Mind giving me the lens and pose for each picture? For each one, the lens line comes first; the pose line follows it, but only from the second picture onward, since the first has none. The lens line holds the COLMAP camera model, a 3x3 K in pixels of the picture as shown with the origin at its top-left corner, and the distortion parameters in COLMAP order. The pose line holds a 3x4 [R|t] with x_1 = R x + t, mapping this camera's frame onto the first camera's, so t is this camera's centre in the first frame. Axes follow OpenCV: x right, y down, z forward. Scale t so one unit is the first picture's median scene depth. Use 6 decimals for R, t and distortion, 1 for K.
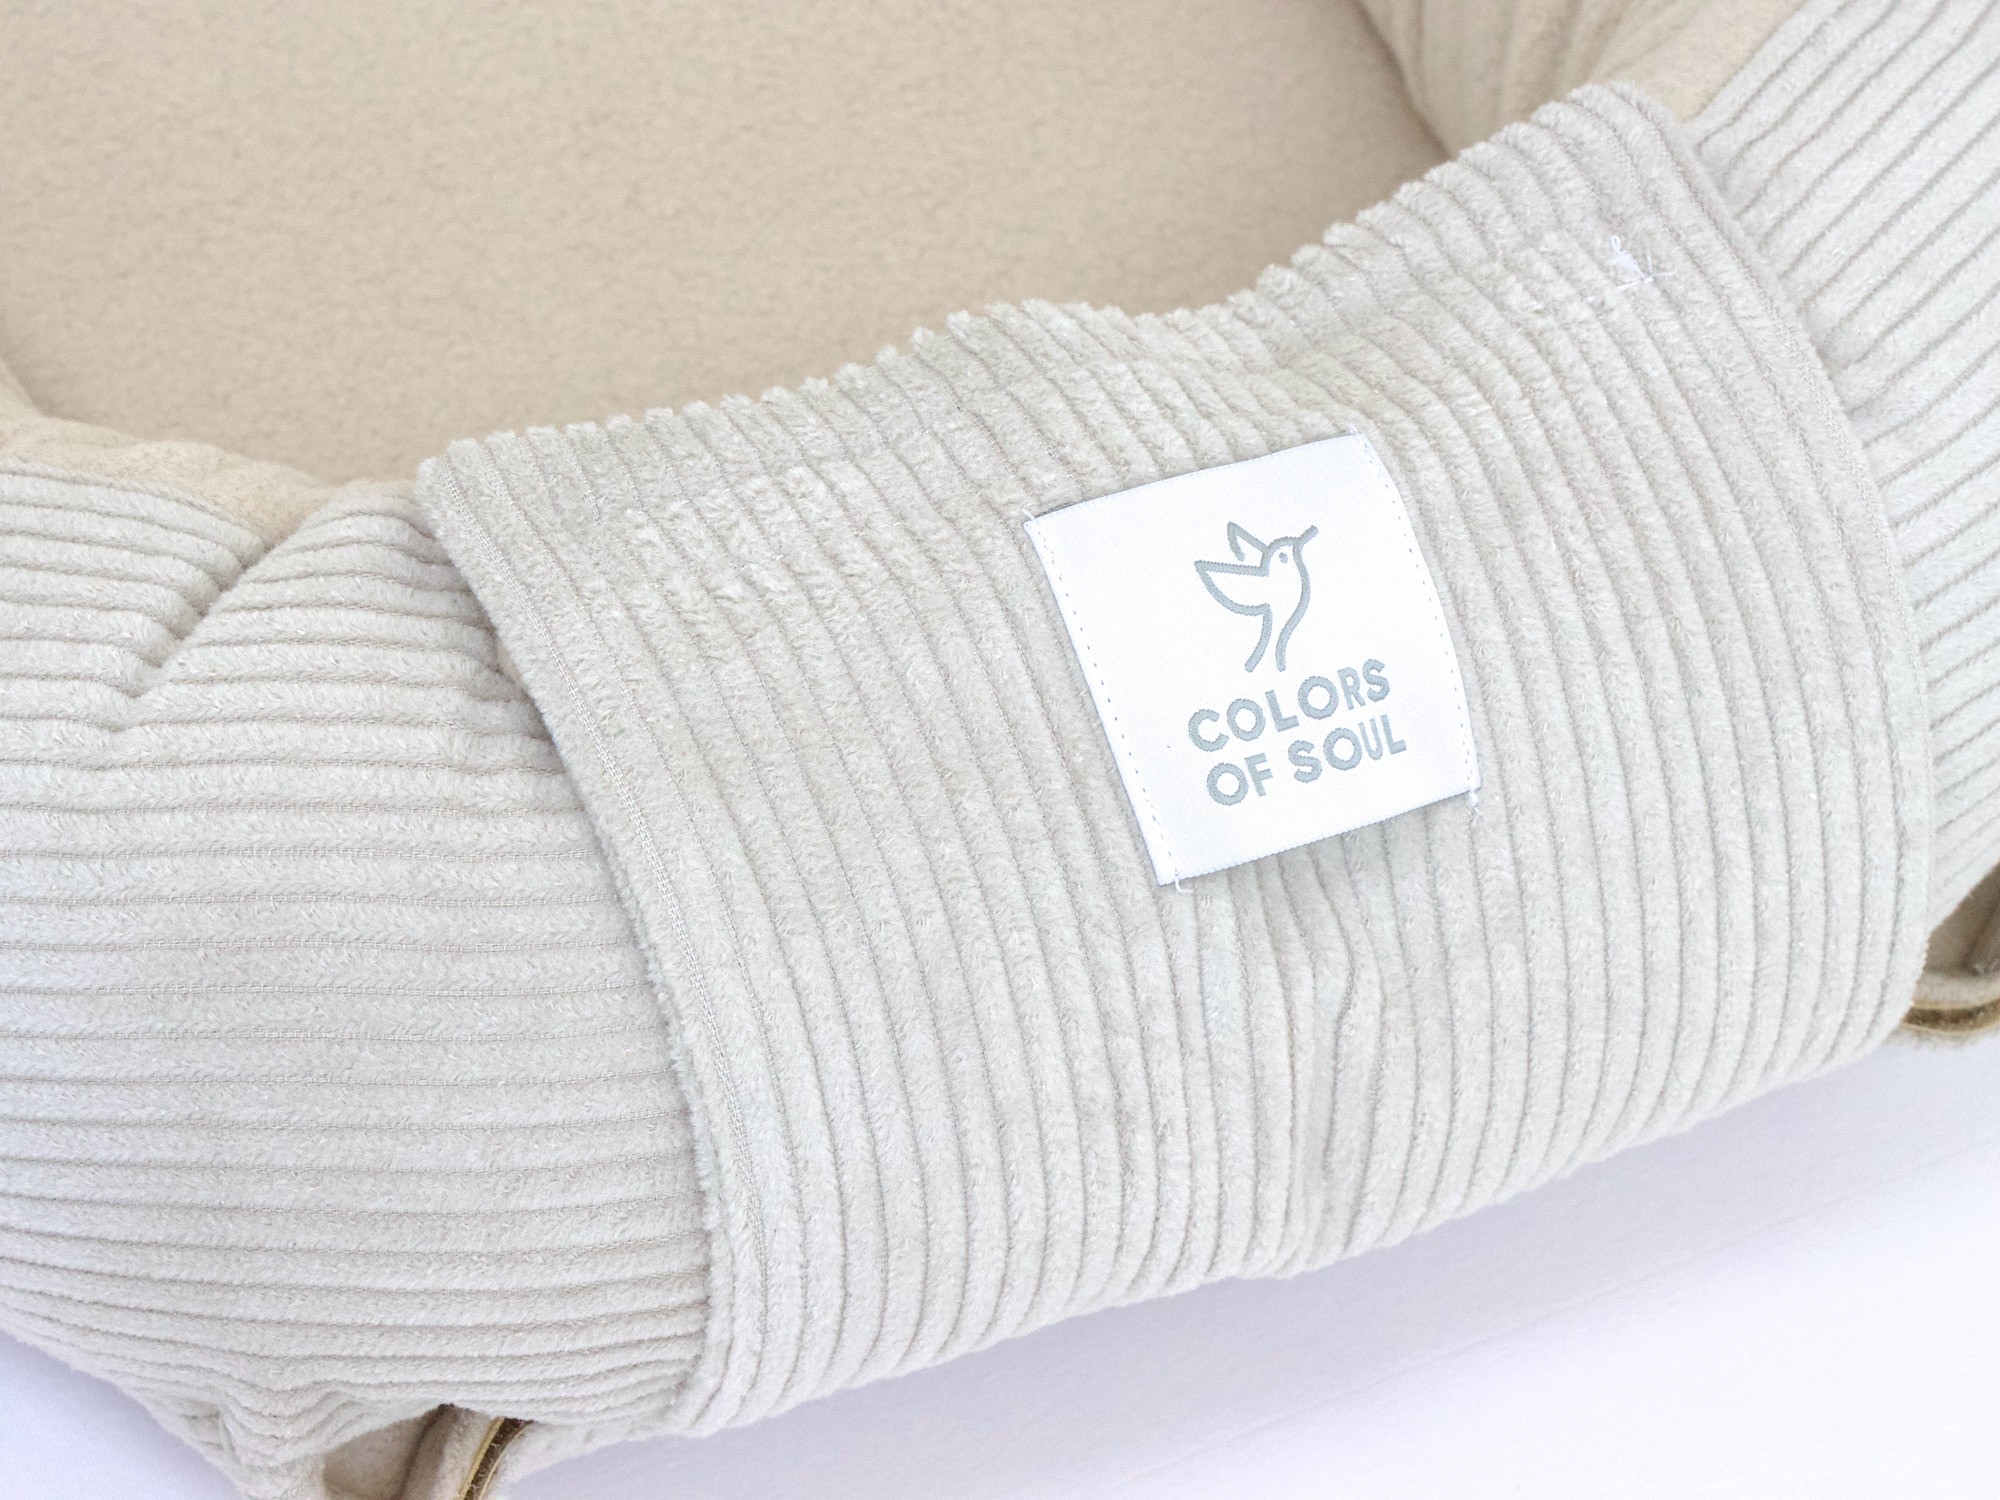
lens RADIAL K [[5895.7, 0, 881.1], [0, 5895.7, 749.6], [0, 0, 1]] dist [0.260929, 0.061886]
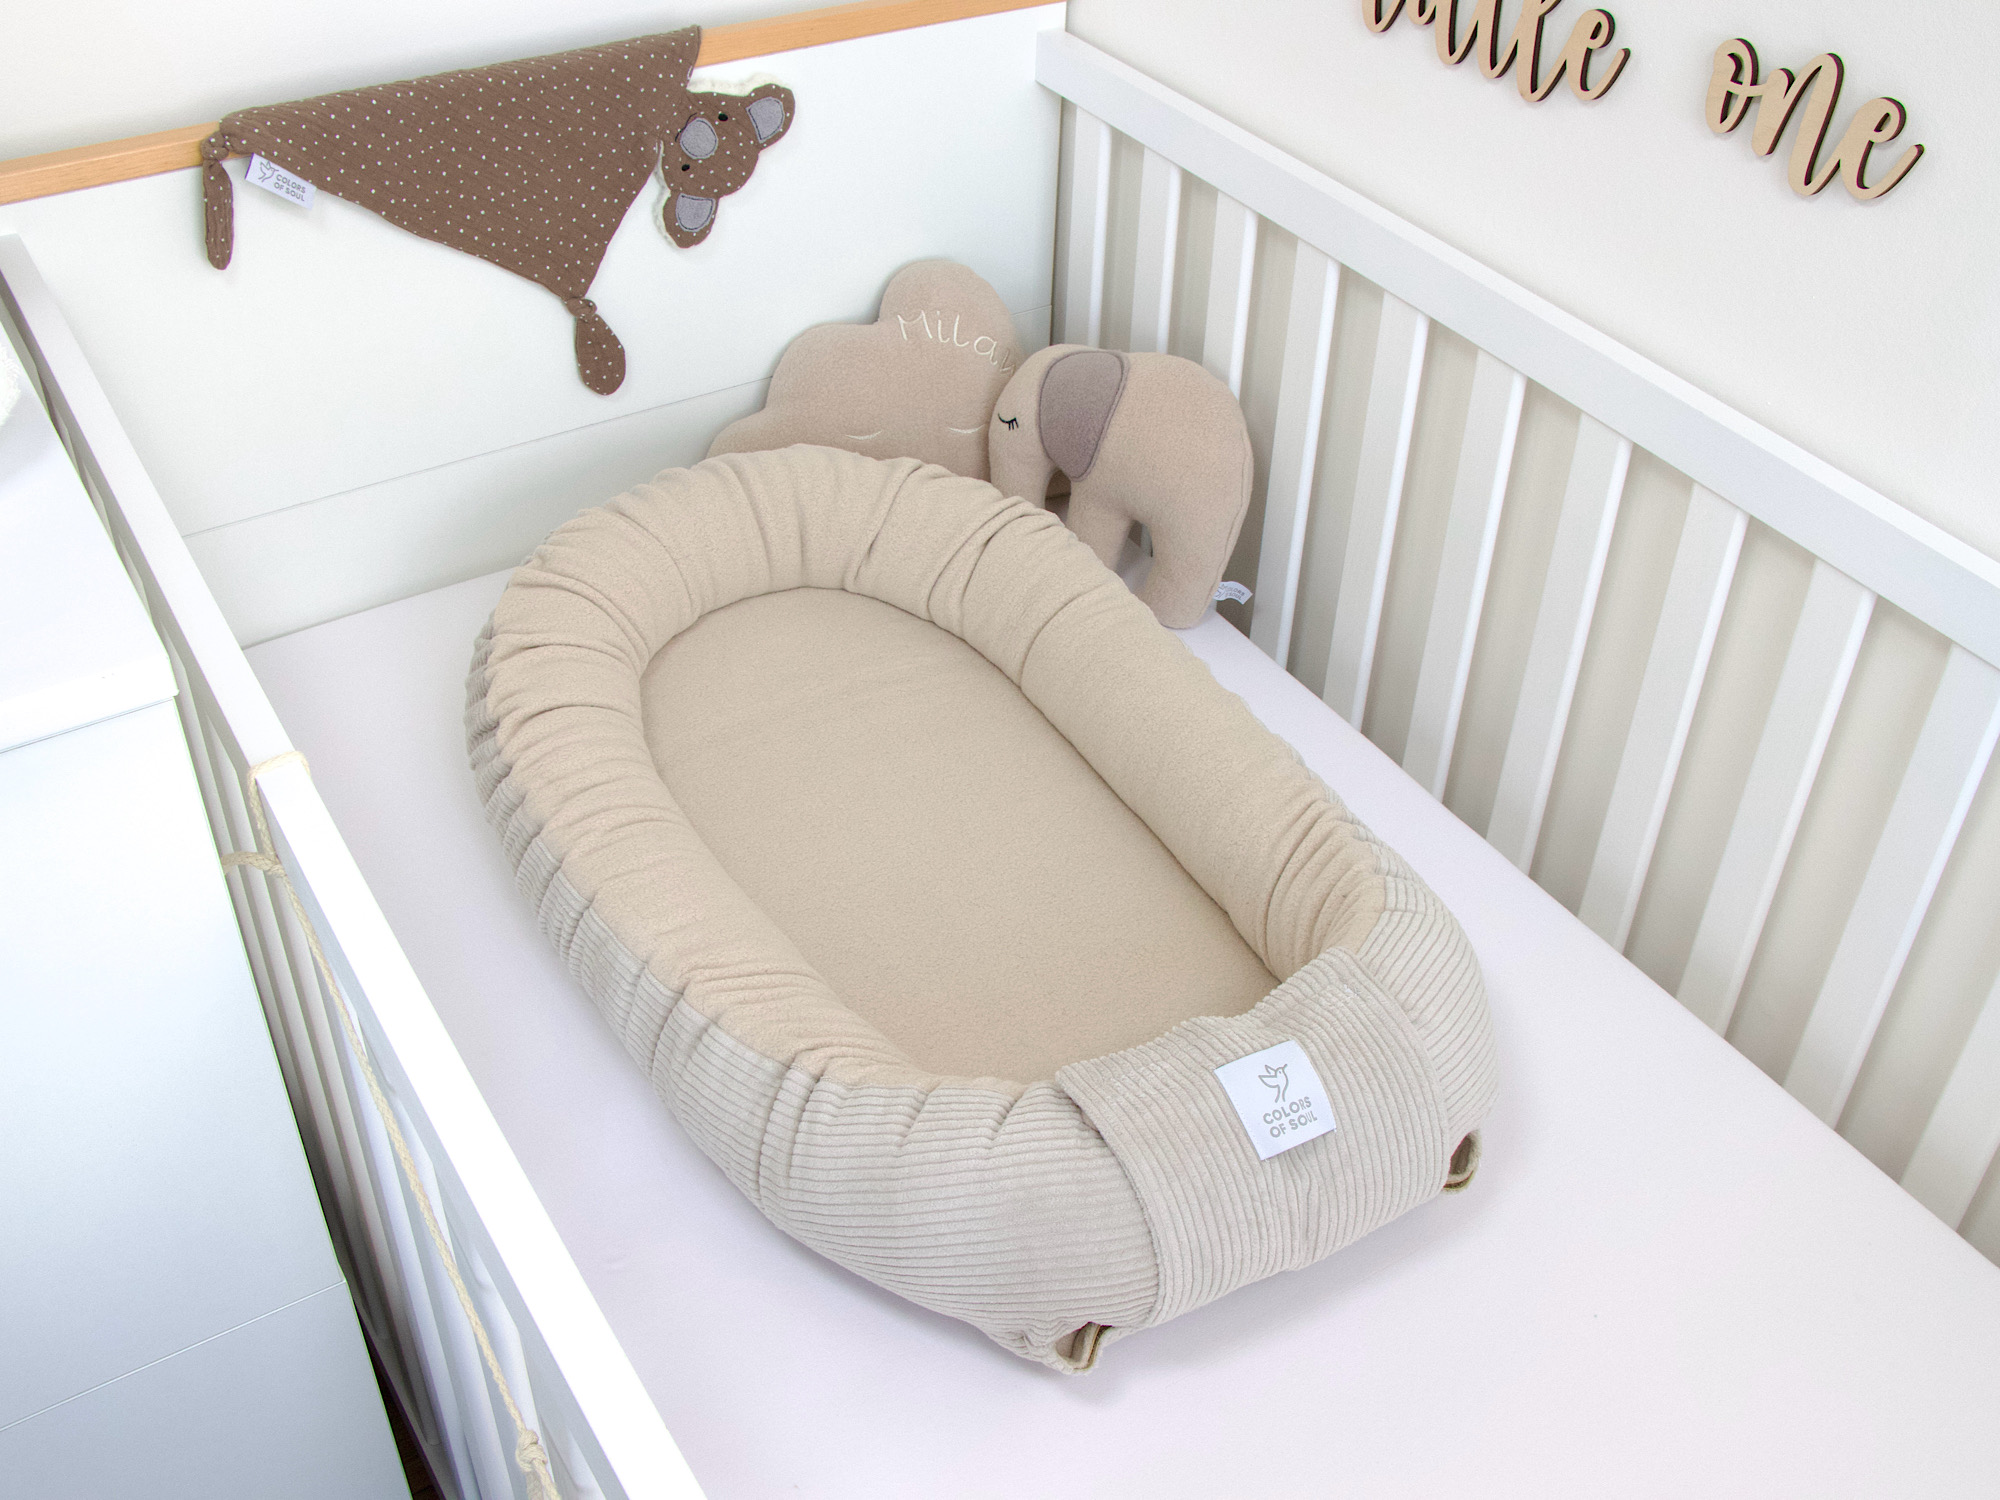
lens RADIAL K [[2075.8, 0, 984.3], [0, 2075.8, 747.6], [0, 0, 1]] dist [-0.162486, 0.238584]
pose [[0.993851, -0.101928, 0.043261, -0.159871], [0.109539, 0.962160, -0.249498, 0.077806], [-0.016193, 0.252702, 0.967409, -0.349137]]
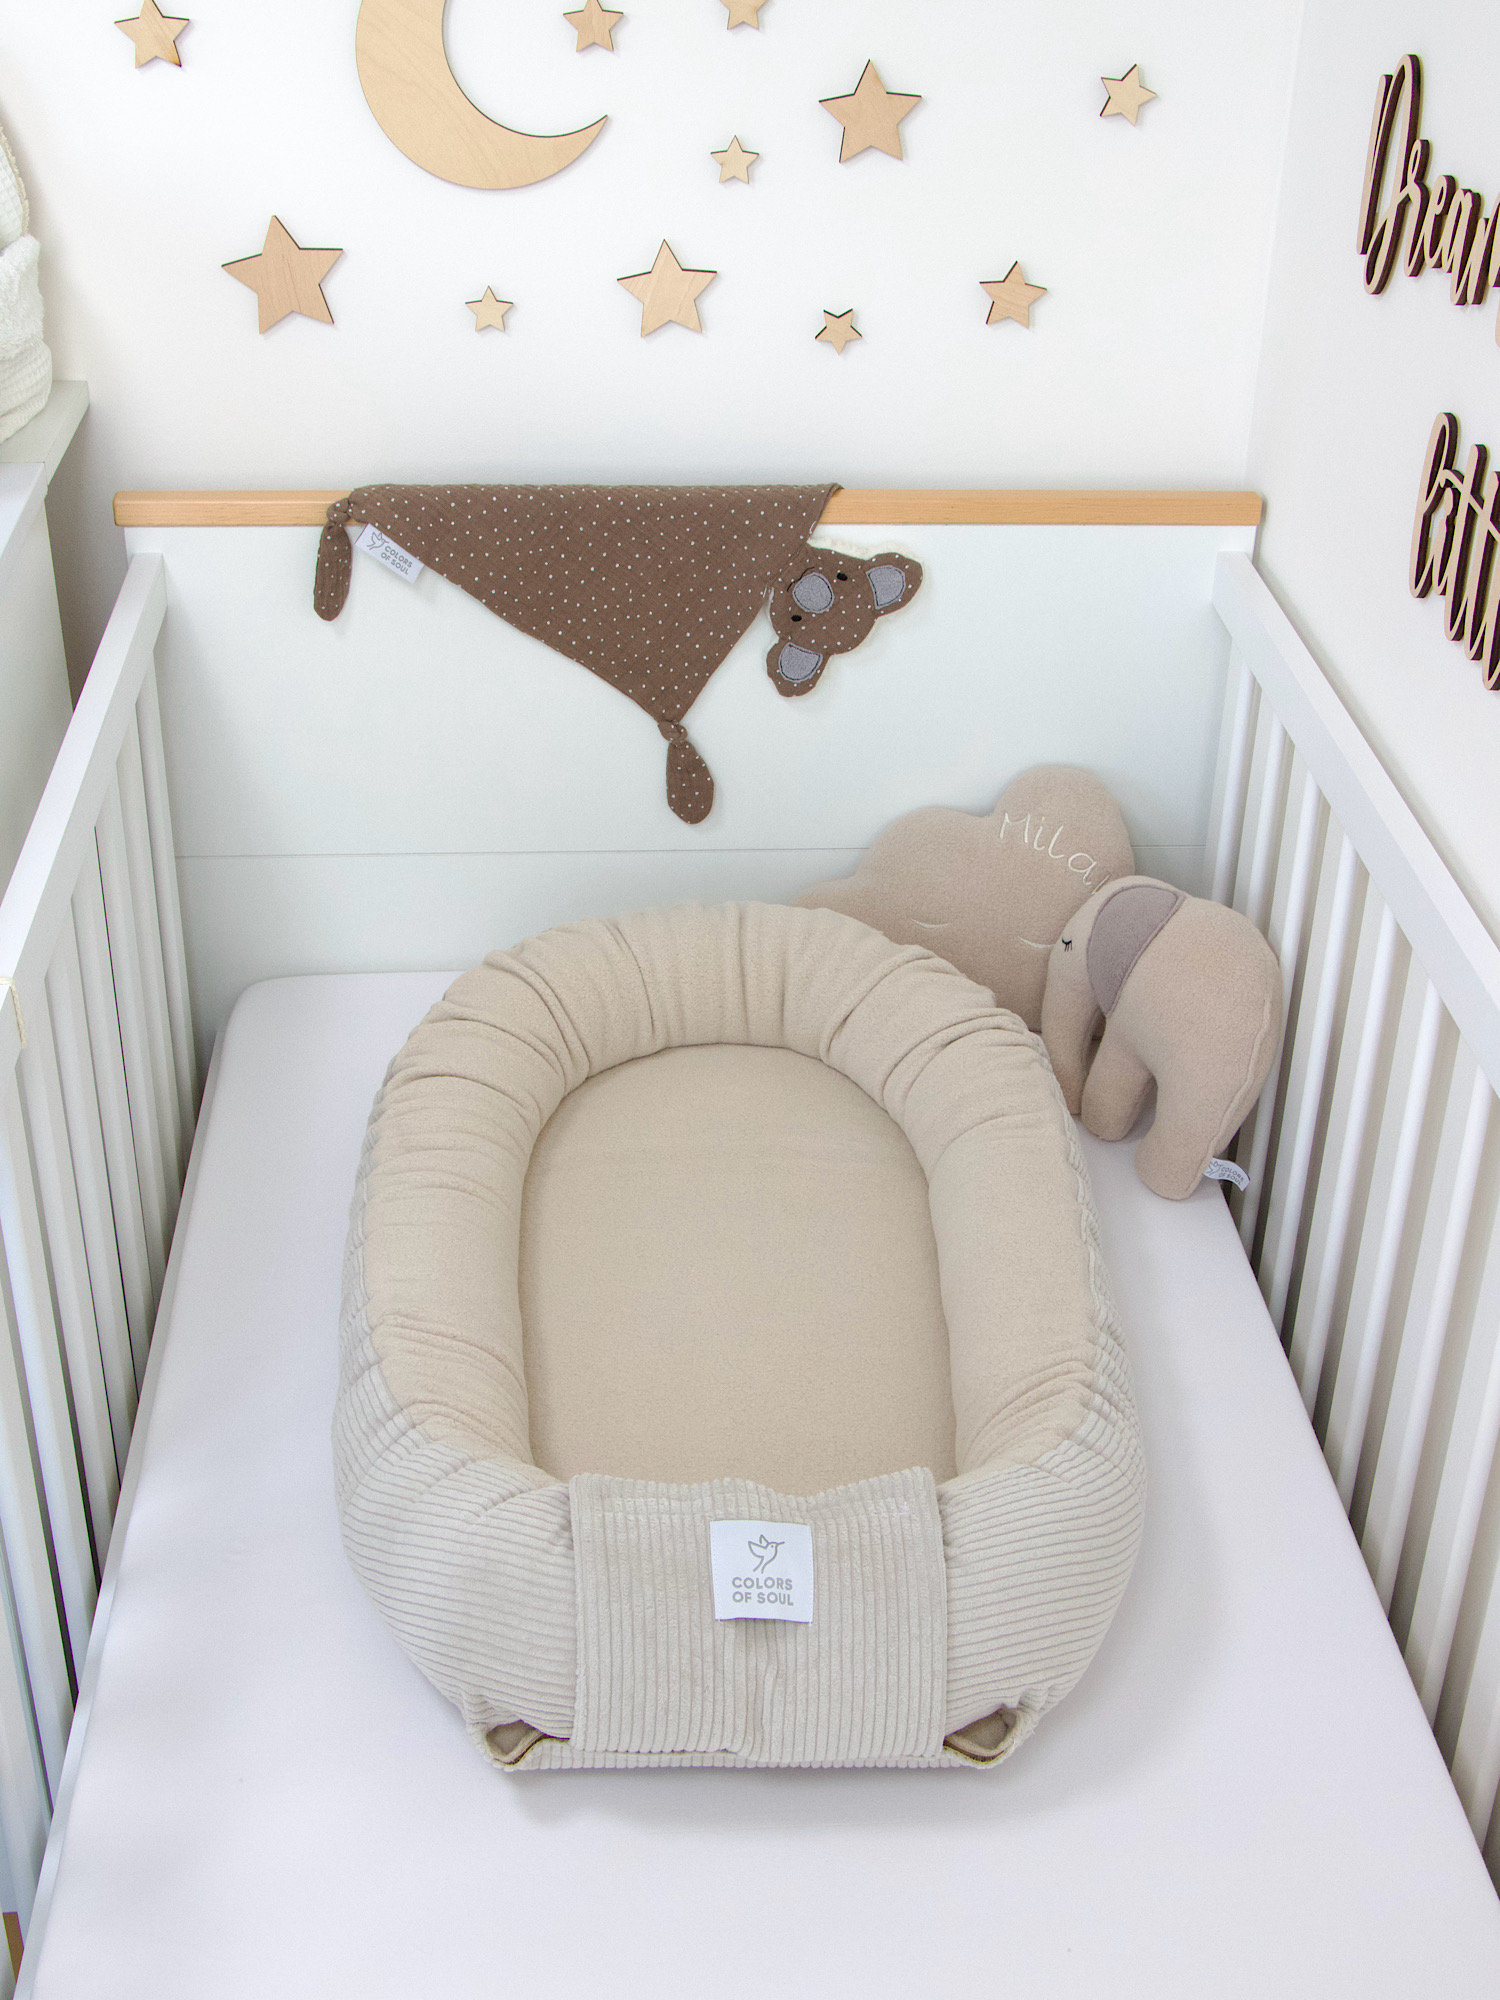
lens RADIAL K [[2589.0, 0, 765.6], [0, 2589.0, 1002.4], [0, 0, 1]] dist [-0.051395, 0.109618]
pose [[0.926926, 0.143408, -0.346759, 0.595075], [-0.270958, 0.895085, -0.354125, 0.246550], [0.259595, 0.422205, 0.868535, -0.607136]]
